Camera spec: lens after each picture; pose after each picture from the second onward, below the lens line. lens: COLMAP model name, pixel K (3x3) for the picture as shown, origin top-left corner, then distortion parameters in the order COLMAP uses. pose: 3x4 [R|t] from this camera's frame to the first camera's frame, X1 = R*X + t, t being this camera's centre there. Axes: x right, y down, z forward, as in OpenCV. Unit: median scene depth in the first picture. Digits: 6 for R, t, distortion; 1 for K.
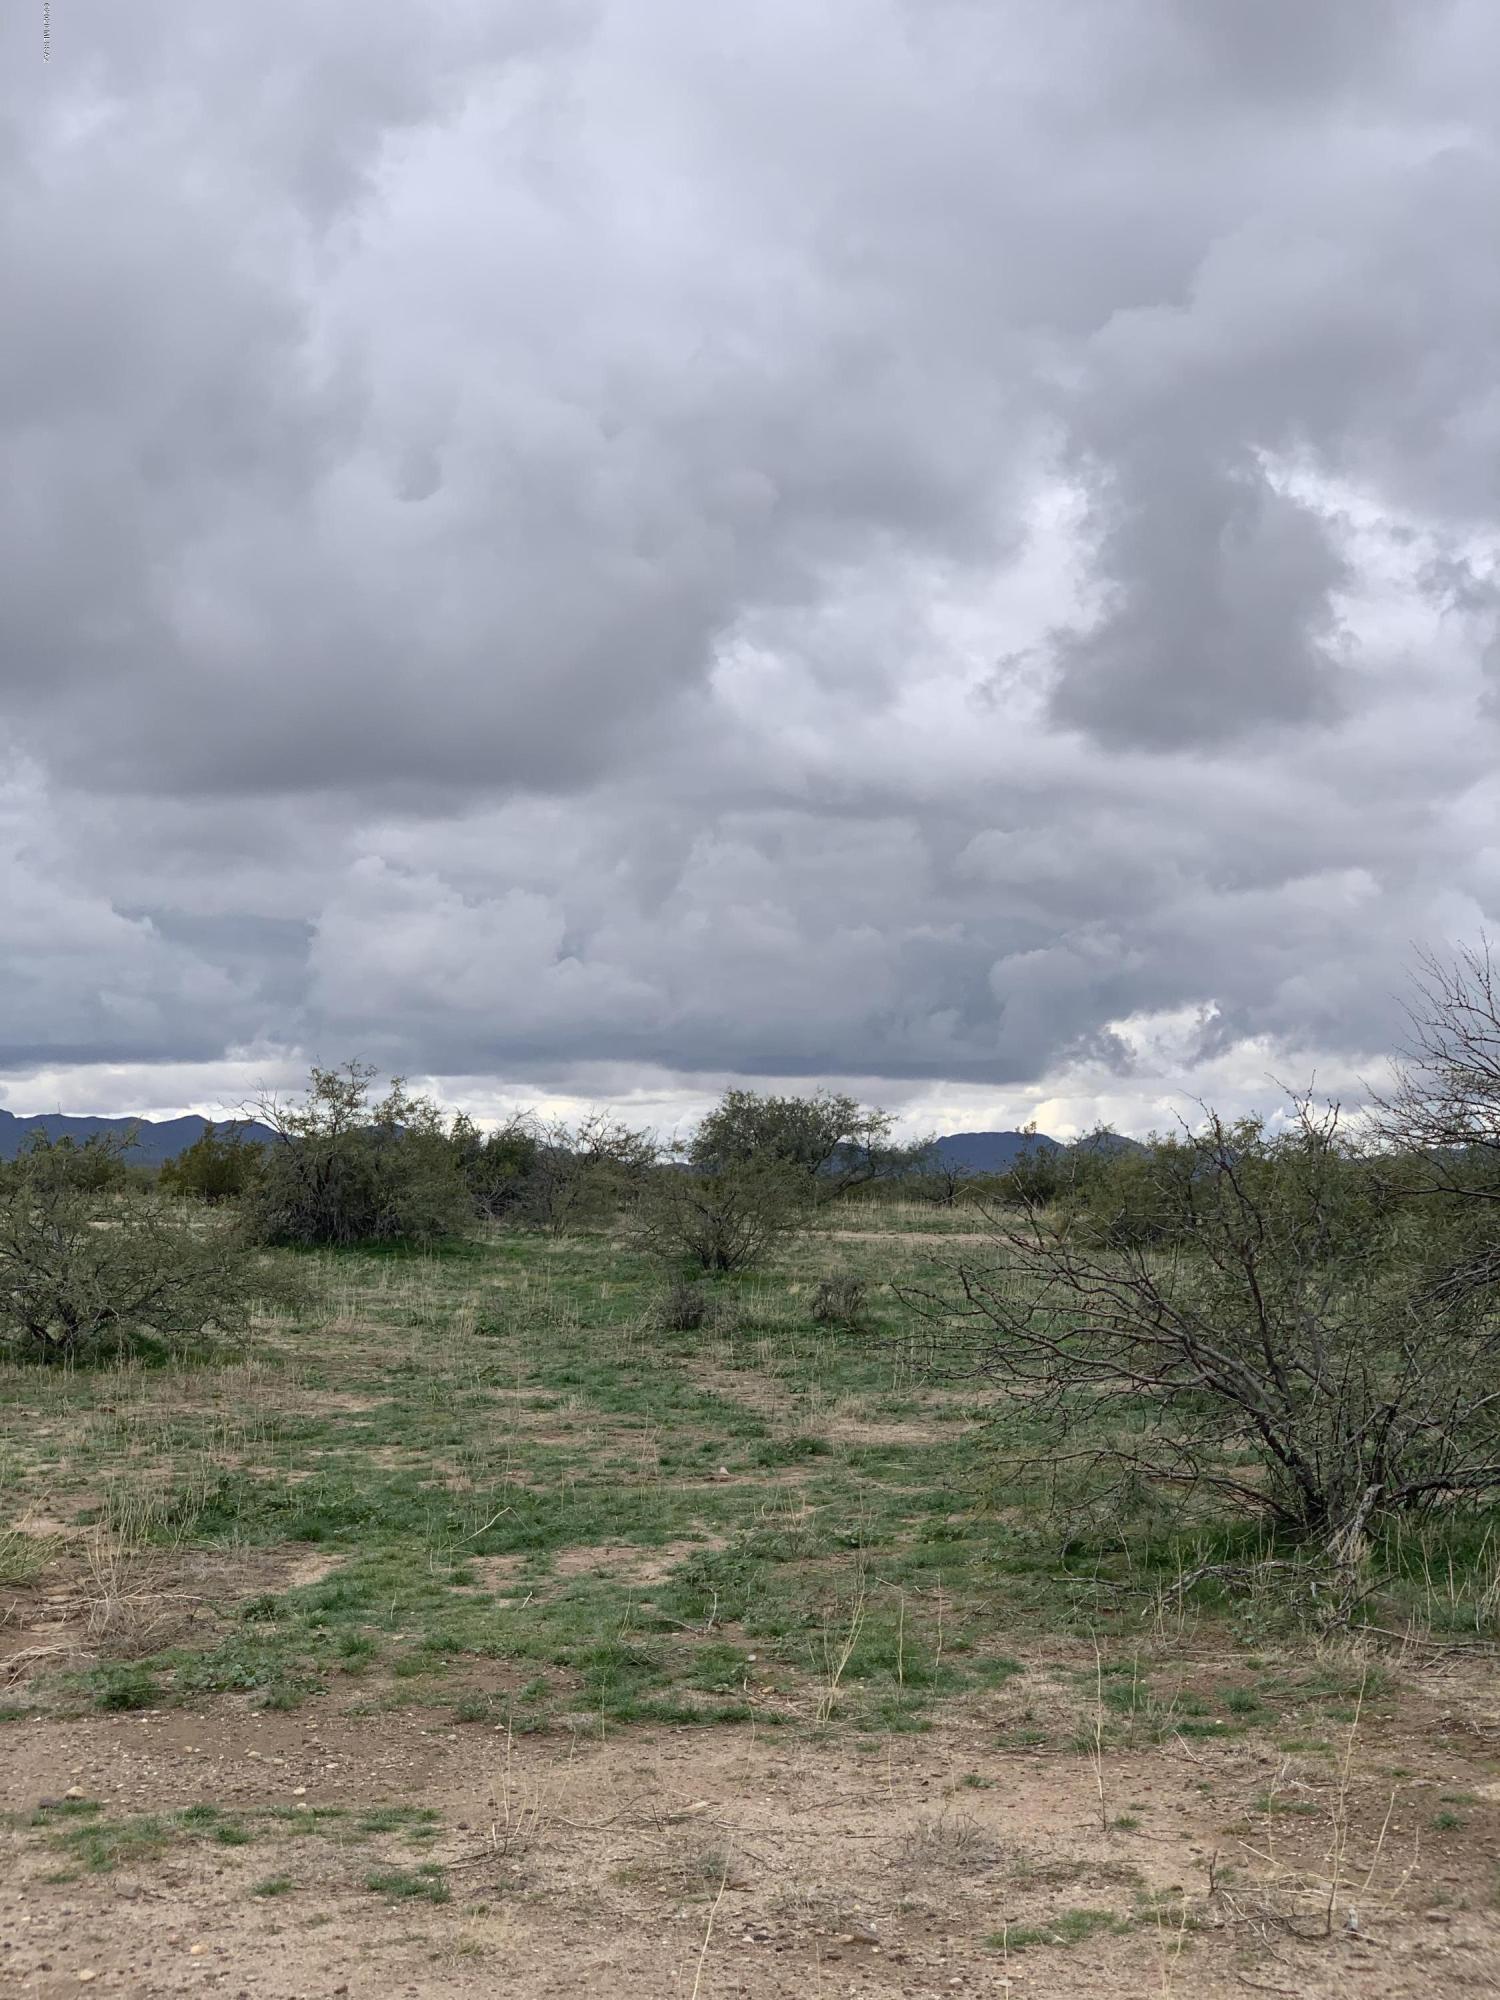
lens RADIAL K [[3020.5, 0, 750.0], [0, 3020.5, 1000.0], [0, 0, 1]] dist [-0.019957, -0.055326]
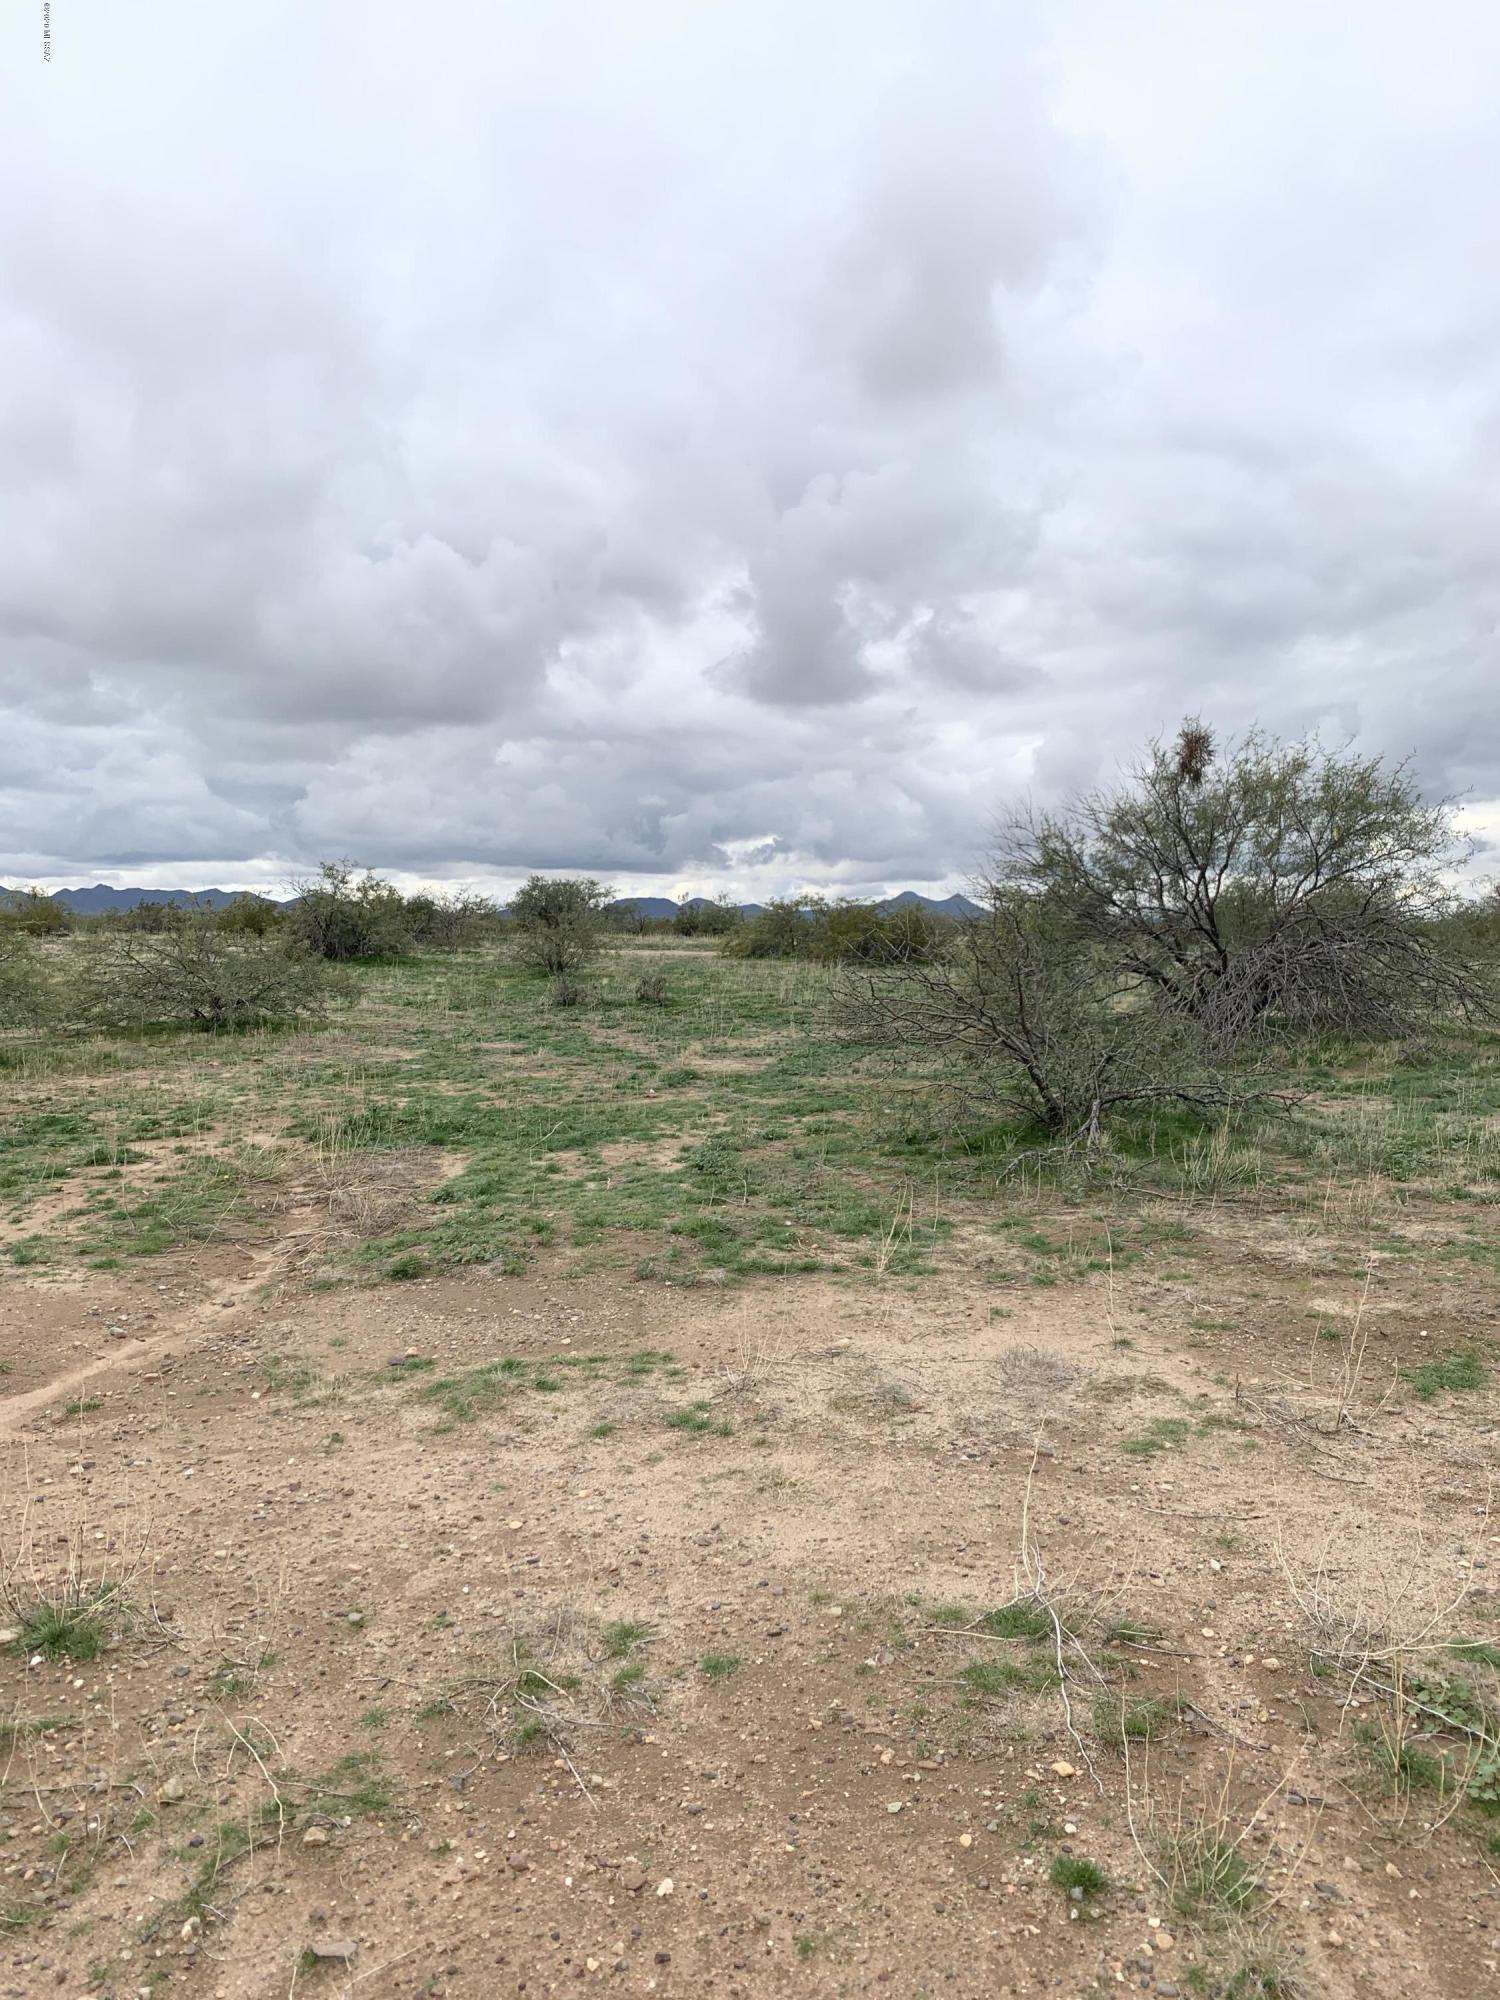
lens RADIAL K [[1478.1, 0, 750.0], [0, 1478.1, 1000.0], [0, 0, 1]] dist [0.004789, -0.009075]
pose [[0.984680, -0.013578, 0.173839, -0.069720], [-0.006068, 0.993692, 0.111982, 0.005226], [-0.174263, -0.111321, 0.978386, 0.110301]]
